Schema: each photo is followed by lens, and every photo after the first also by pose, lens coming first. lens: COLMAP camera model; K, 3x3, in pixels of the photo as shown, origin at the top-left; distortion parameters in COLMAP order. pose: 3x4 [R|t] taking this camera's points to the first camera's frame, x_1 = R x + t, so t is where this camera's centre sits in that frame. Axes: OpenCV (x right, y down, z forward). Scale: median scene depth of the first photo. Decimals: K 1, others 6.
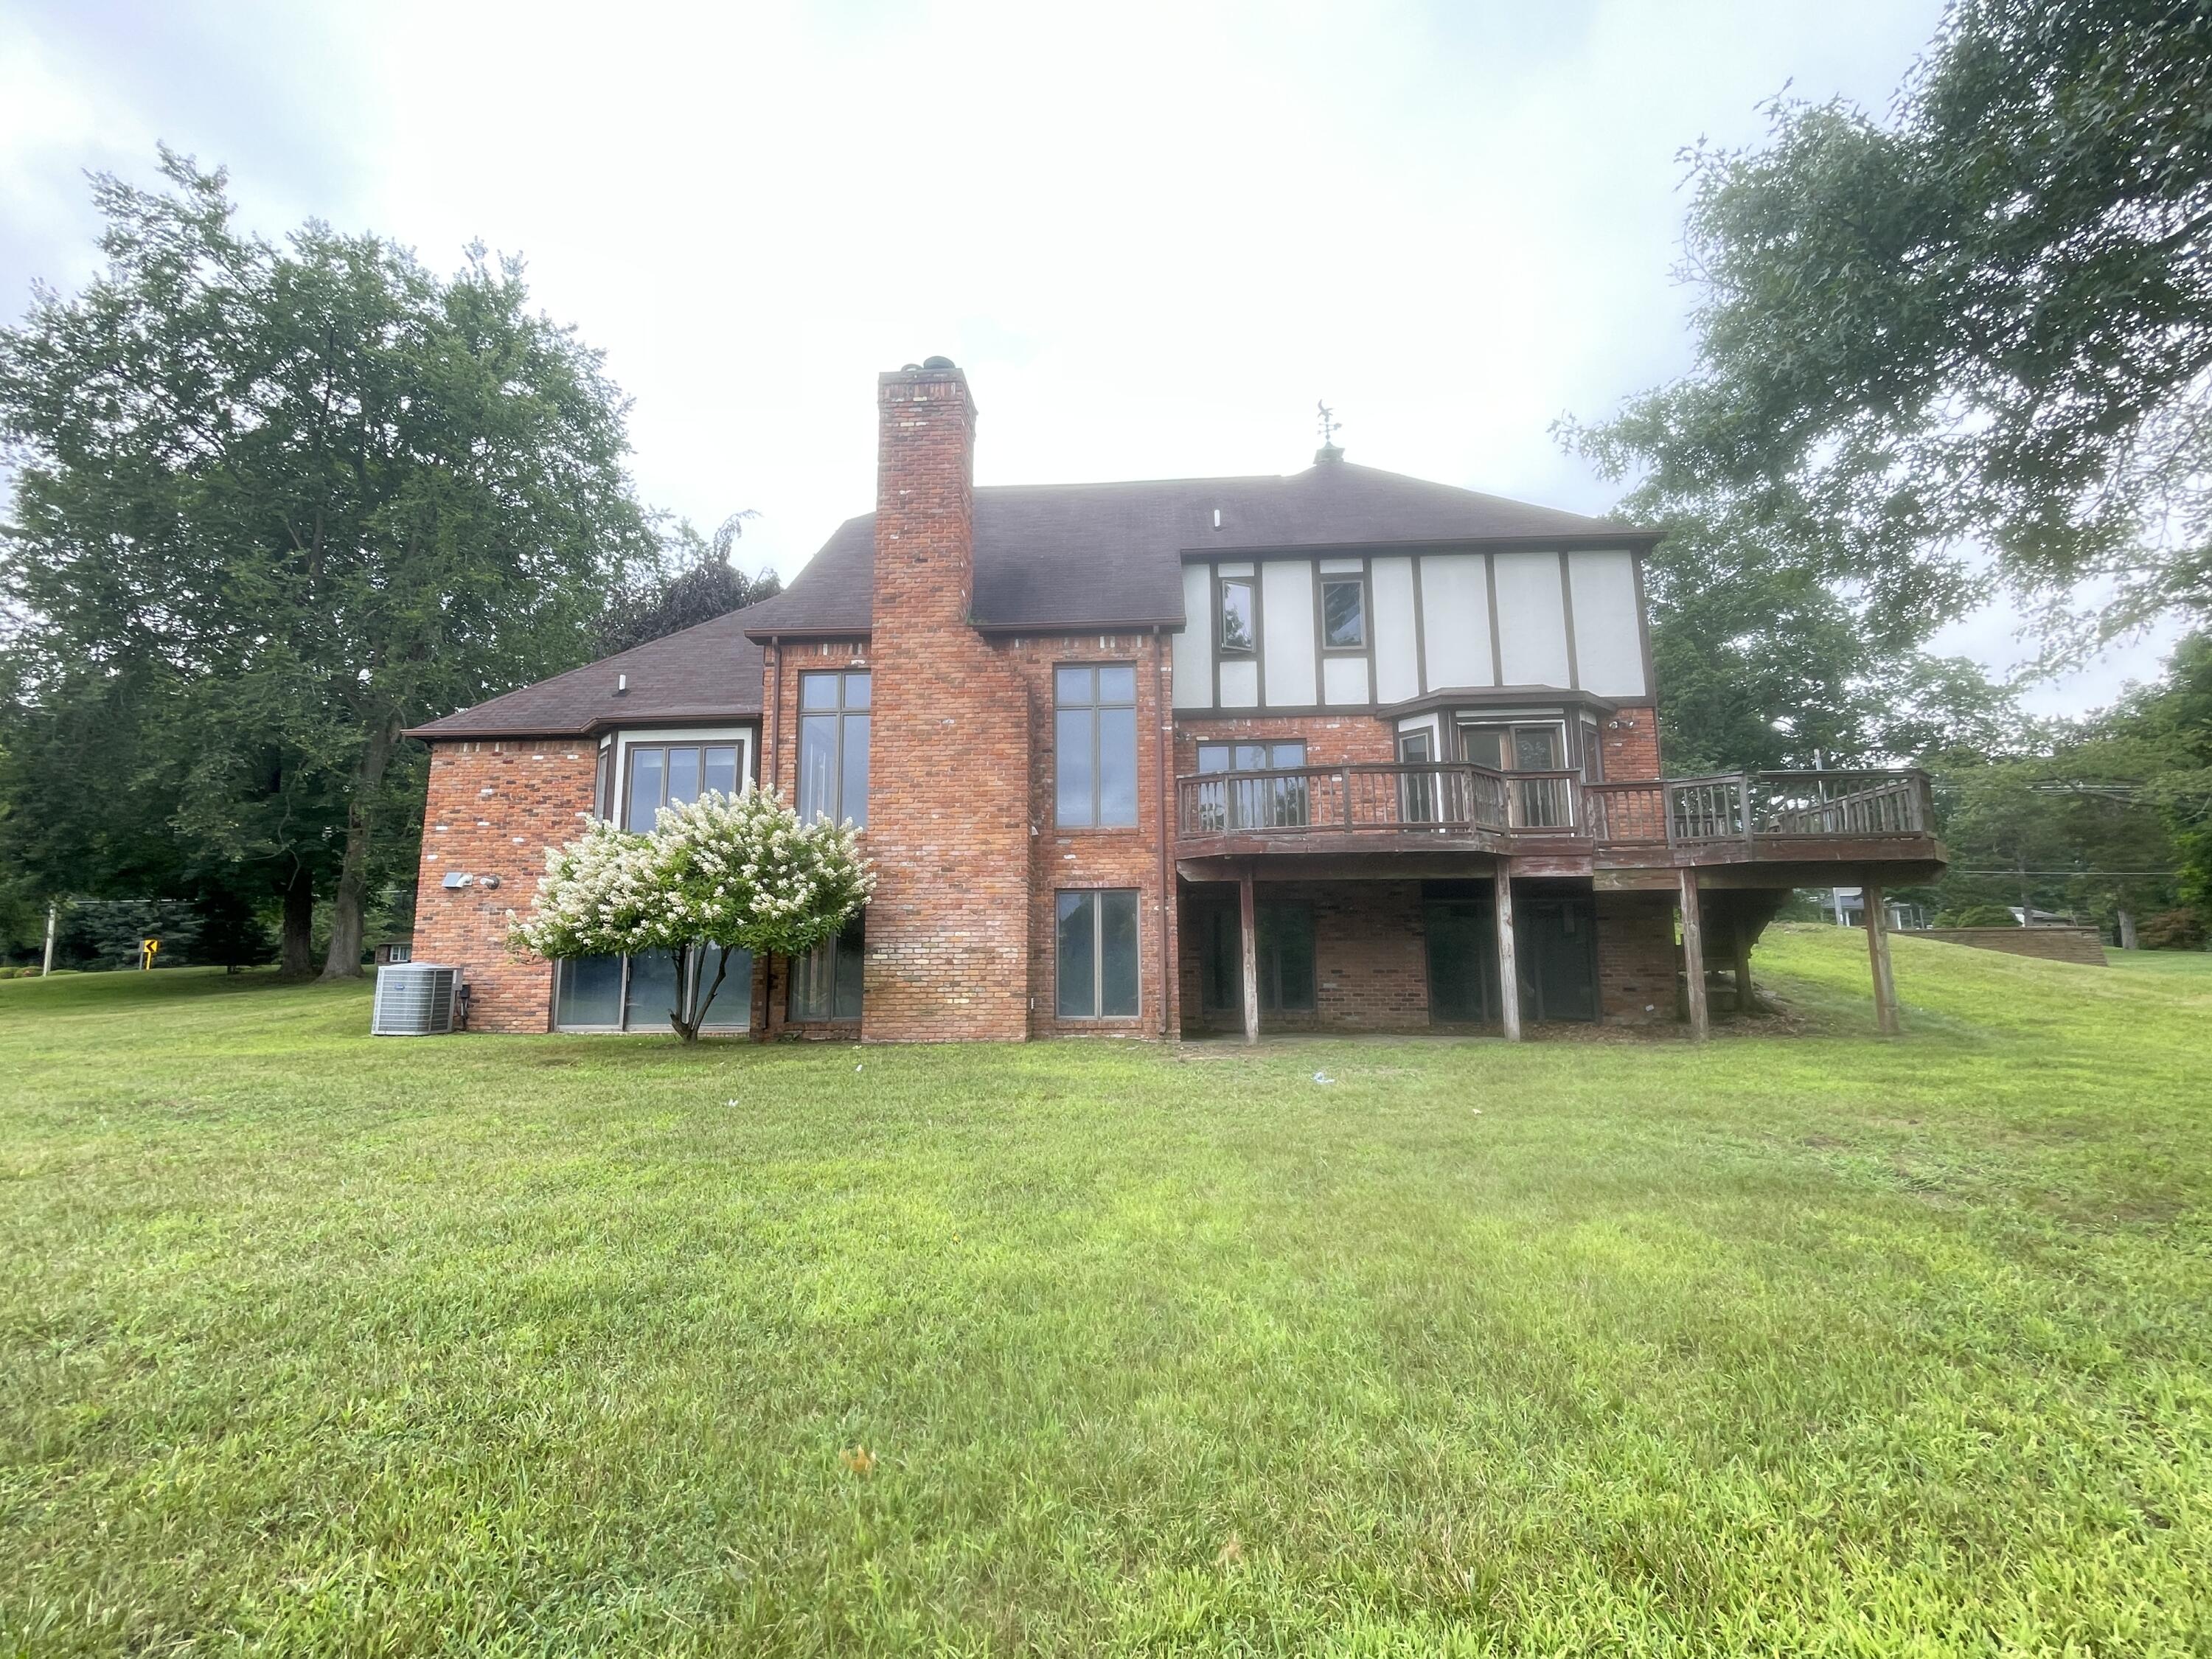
lens RADIAL K [[960.6, 0, 1107.9], [0, 960.6, 829.4], [0, 0, 1]] dist [-0.005296, -0.000209]
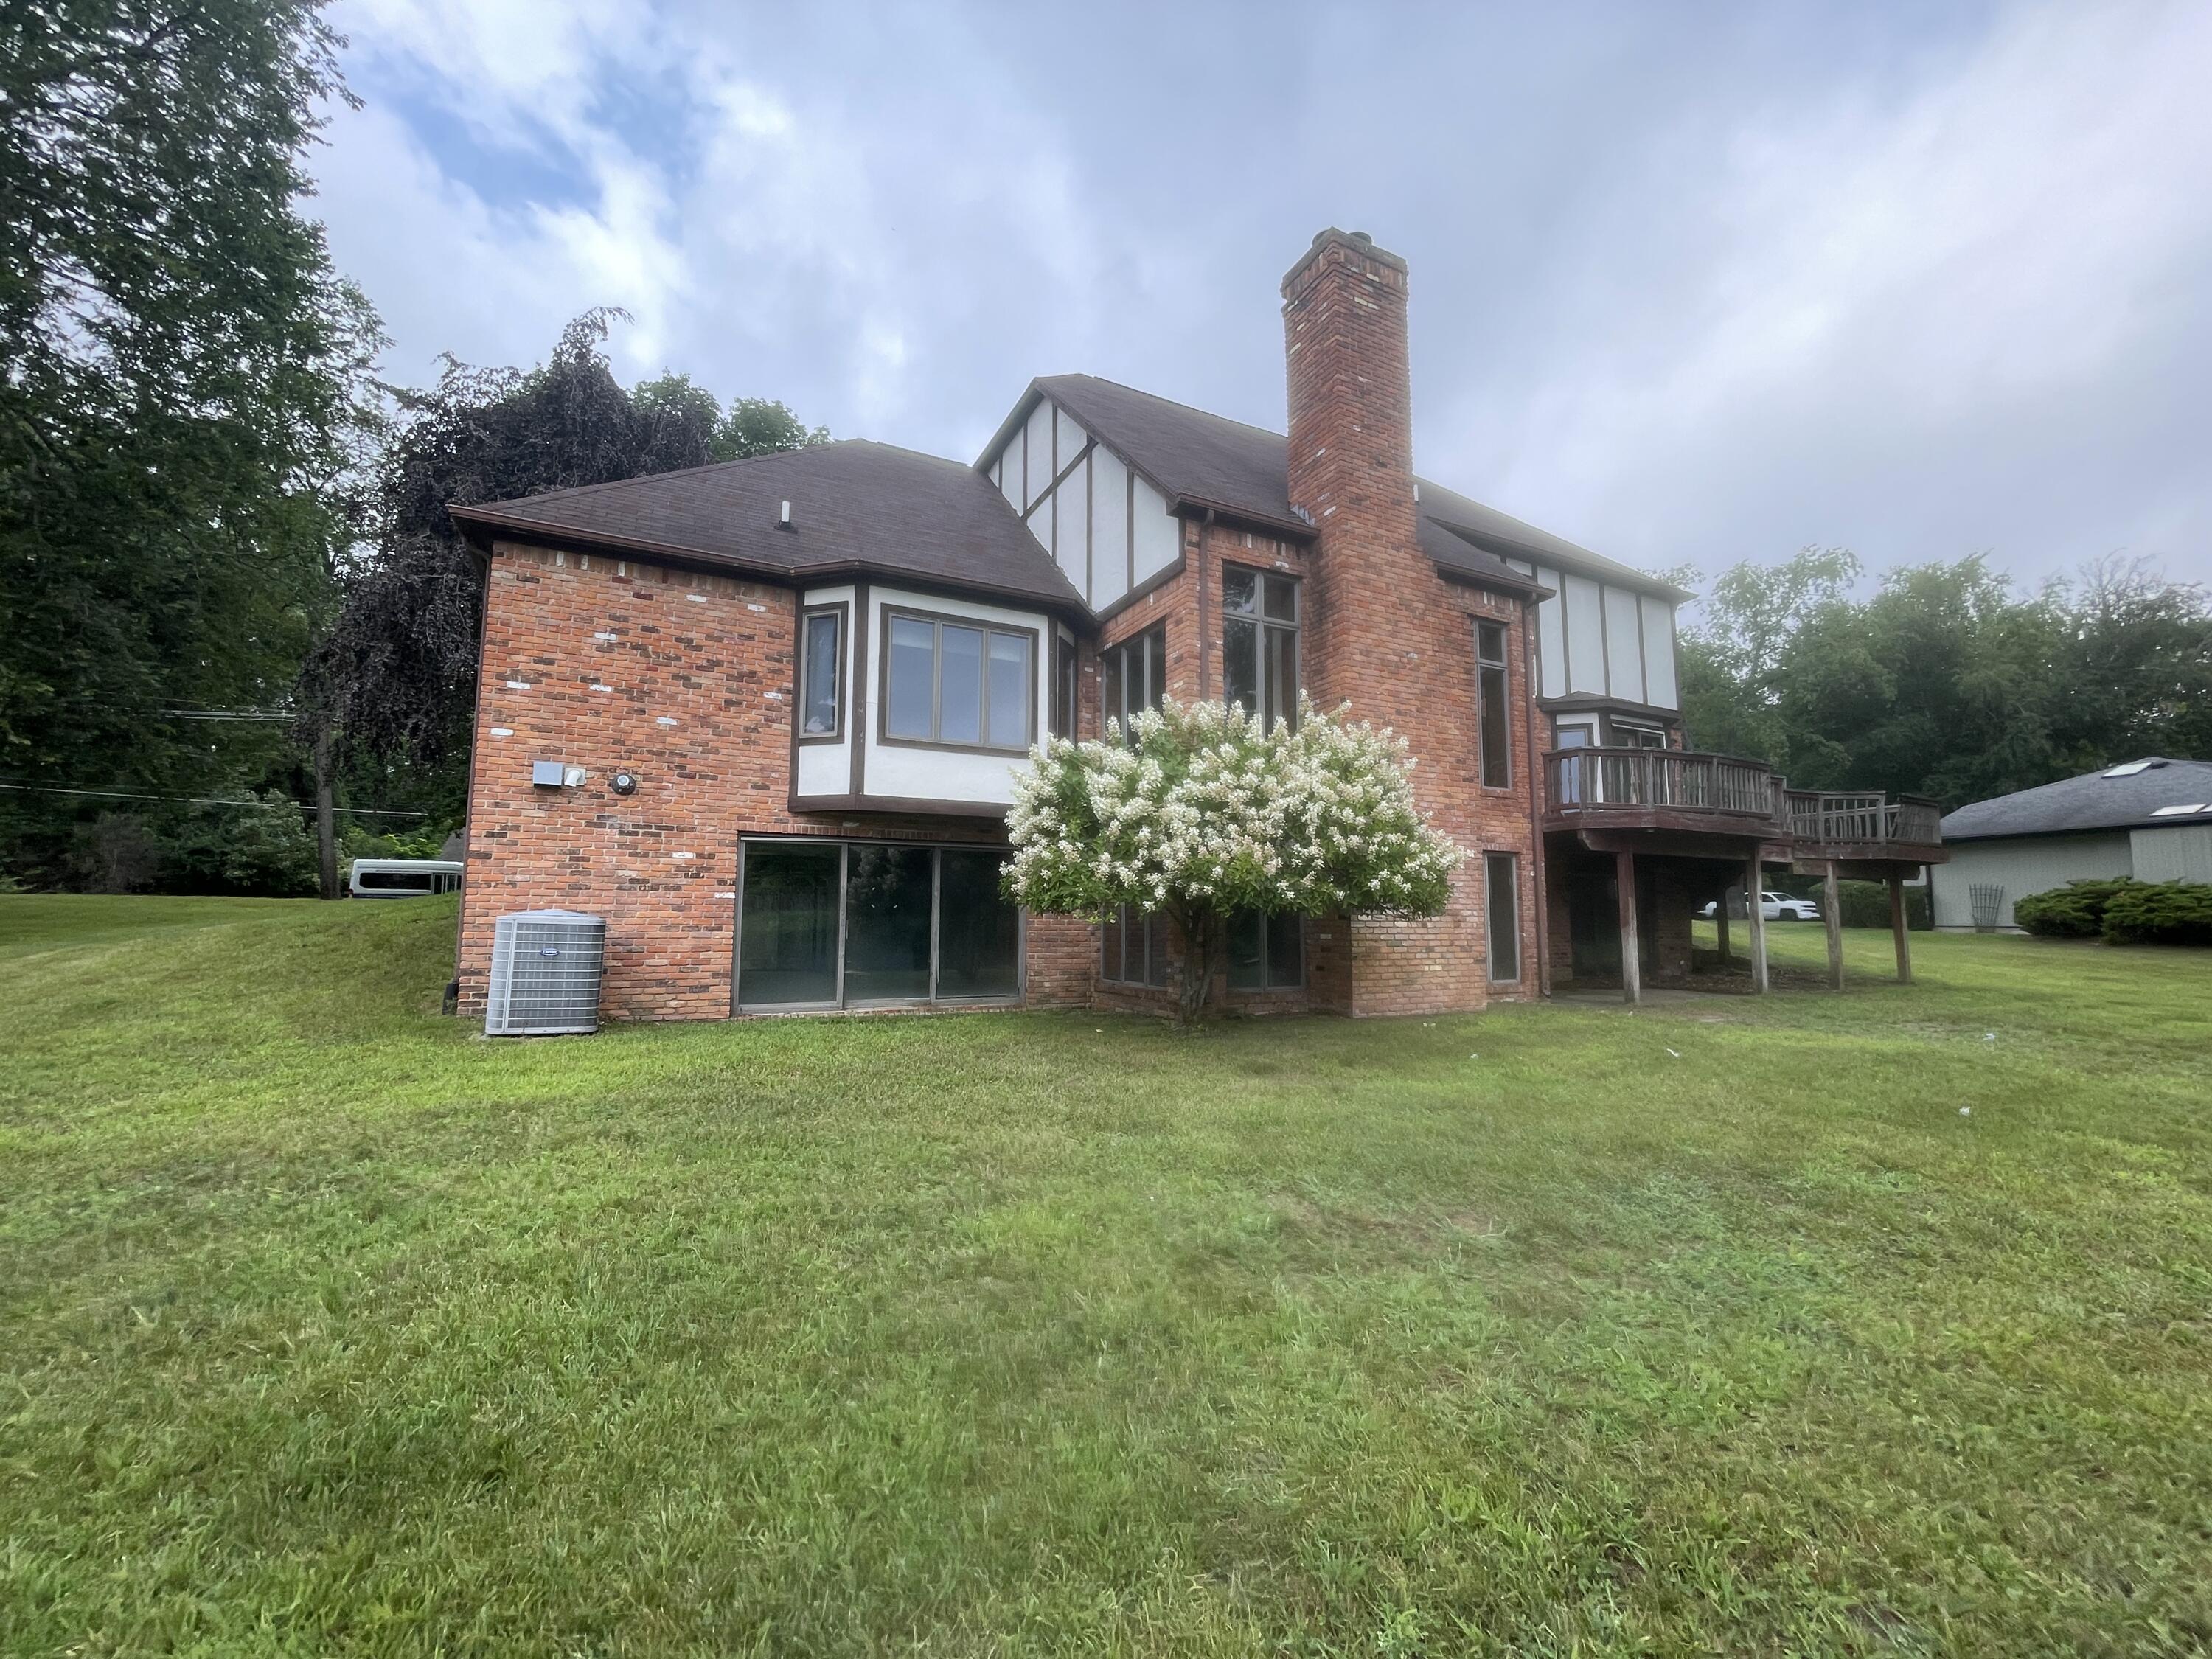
lens RADIAL K [[883.9, 0, 1106.0], [0, 883.9, 830.7], [0, 0, 1]] dist [0.003858, 0.000061]
pose [[0.867745, 0.065356, 0.492693, -0.657428], [-0.088189, 0.995833, 0.023223, 0.044988], [-0.489122, -0.063602, 0.869893, 0.338931]]
